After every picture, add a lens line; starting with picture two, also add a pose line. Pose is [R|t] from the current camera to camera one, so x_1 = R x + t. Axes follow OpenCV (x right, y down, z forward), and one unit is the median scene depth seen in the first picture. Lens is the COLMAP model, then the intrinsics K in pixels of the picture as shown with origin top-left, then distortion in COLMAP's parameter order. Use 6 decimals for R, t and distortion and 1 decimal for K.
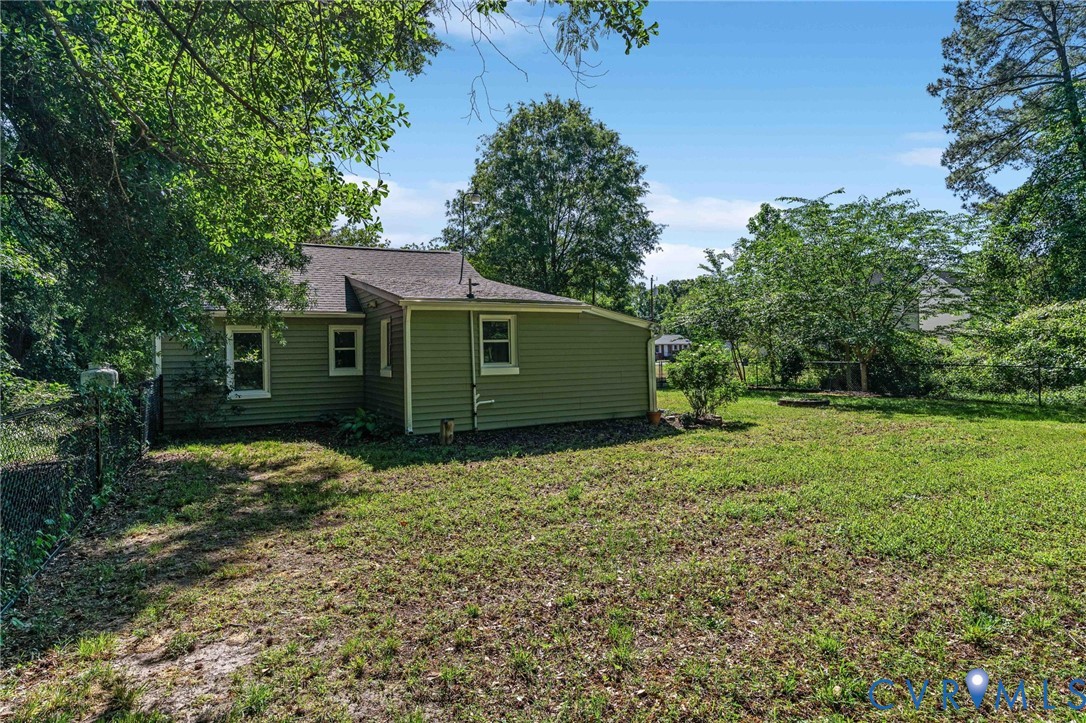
lens RADIAL K [[805.1, 0, 543.1], [0, 805.1, 315.4], [0, 0, 1]] dist [0.001587, 0.001256]
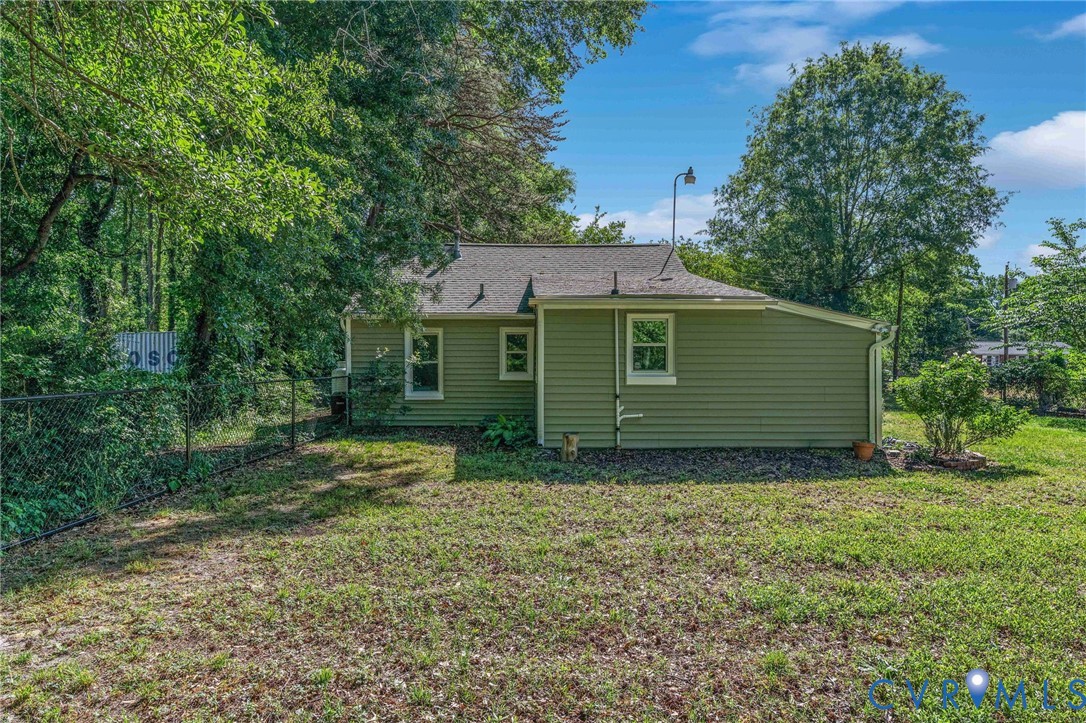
lens RADIAL K [[785.5, 0, 541.4], [0, 785.5, 362.1], [0, 0, 1]] dist [0.003409, 0.001749]
pose [[0.832081, 0.019293, -0.554319, 0.294153], [0.007005, 0.998950, 0.045283, 0.011533], [0.554610, -0.041562, 0.831072, 0.244483]]
